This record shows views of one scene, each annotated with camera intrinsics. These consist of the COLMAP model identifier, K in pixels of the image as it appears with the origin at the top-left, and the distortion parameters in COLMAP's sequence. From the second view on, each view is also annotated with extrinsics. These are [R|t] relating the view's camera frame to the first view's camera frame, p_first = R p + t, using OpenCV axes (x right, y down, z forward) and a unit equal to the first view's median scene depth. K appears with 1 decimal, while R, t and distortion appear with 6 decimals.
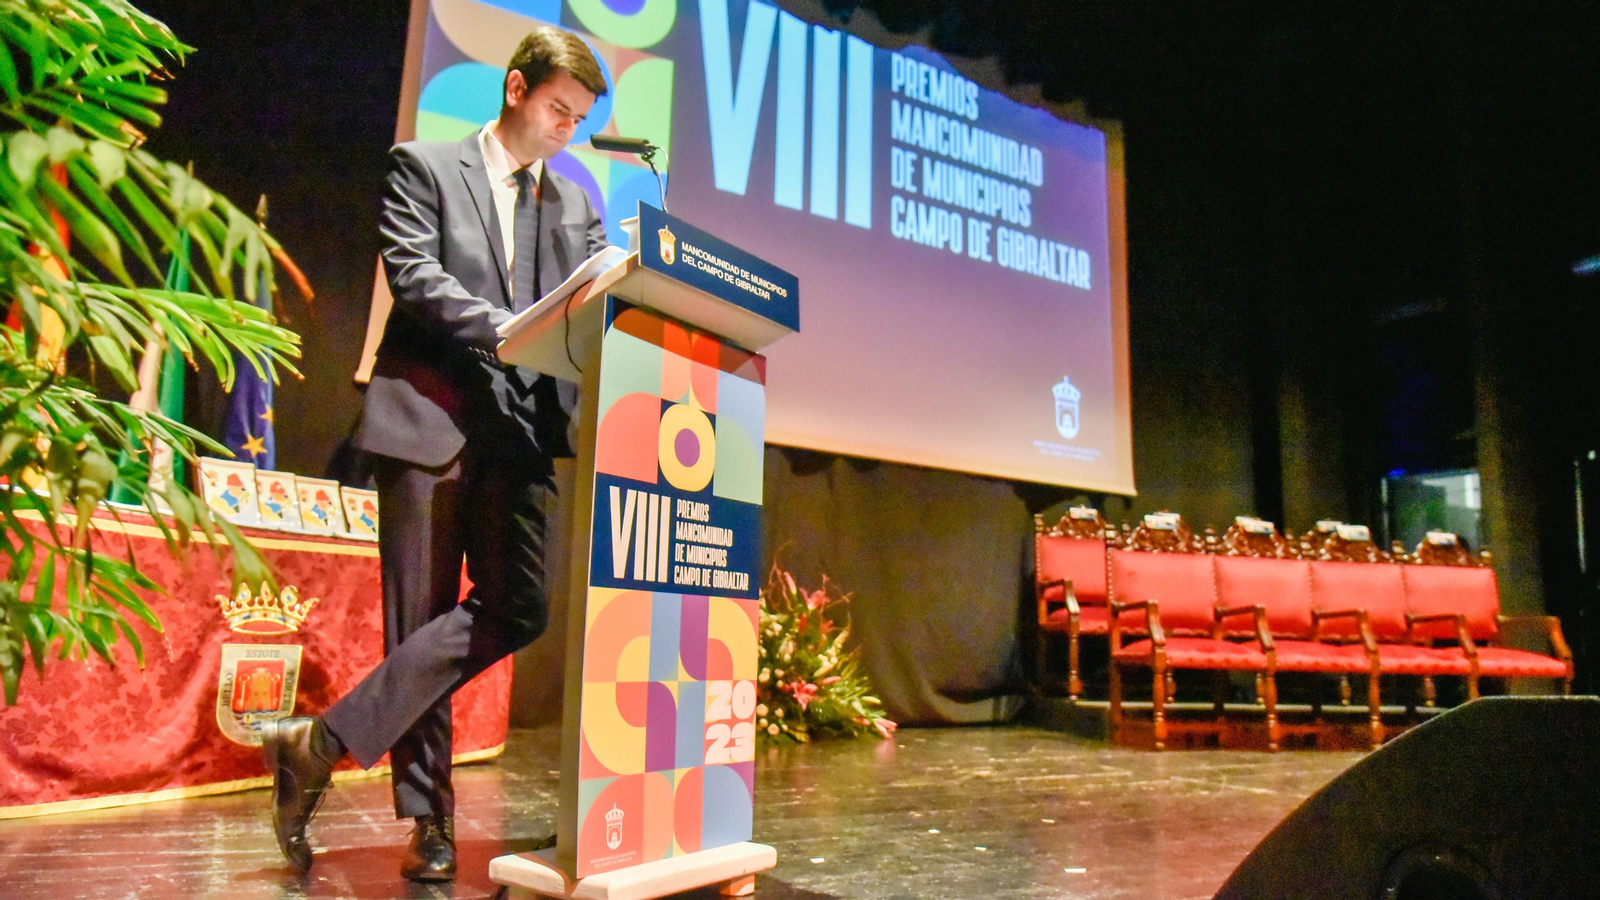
lens RADIAL K [[1049.2, 0, 802.8], [0, 1049.2, 492.8], [0, 0, 1]] dist [-0.032087, 0.001215]
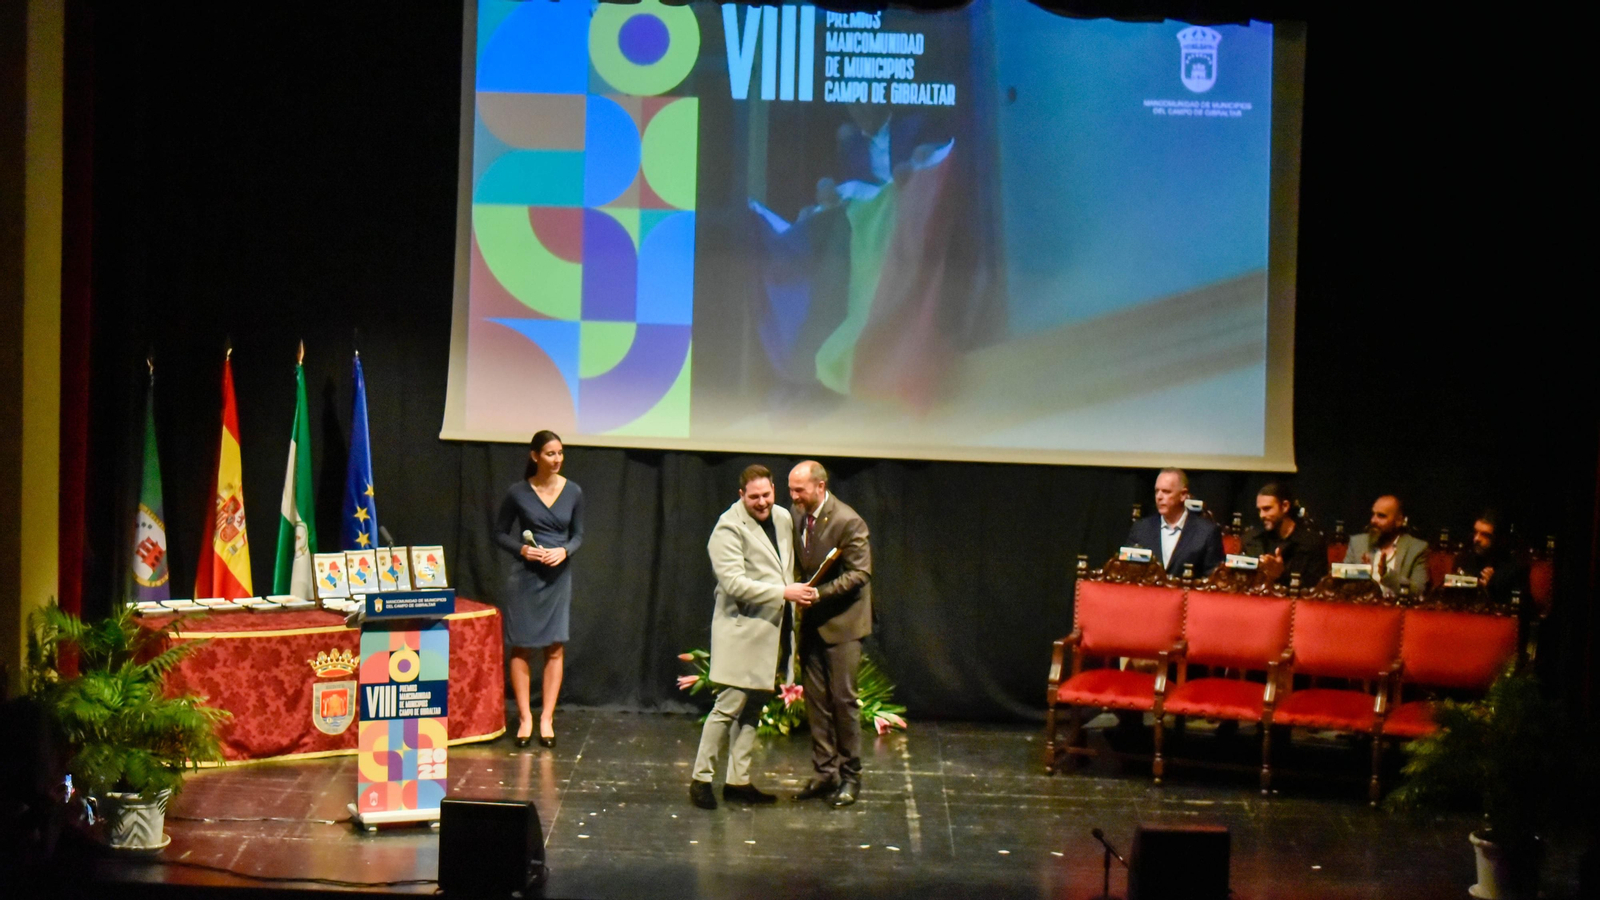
lens RADIAL K [[3313.8, 0, 800.0], [0, 3313.8, 450.0], [0, 0, 1]] dist [-0.000421, 0.044726]
pose [[0.860776, 0.053674, -0.506146, 3.351085], [0.065589, 0.974436, 0.214879, -1.558461], [0.504740, -0.218160, 0.835251, -3.636971]]
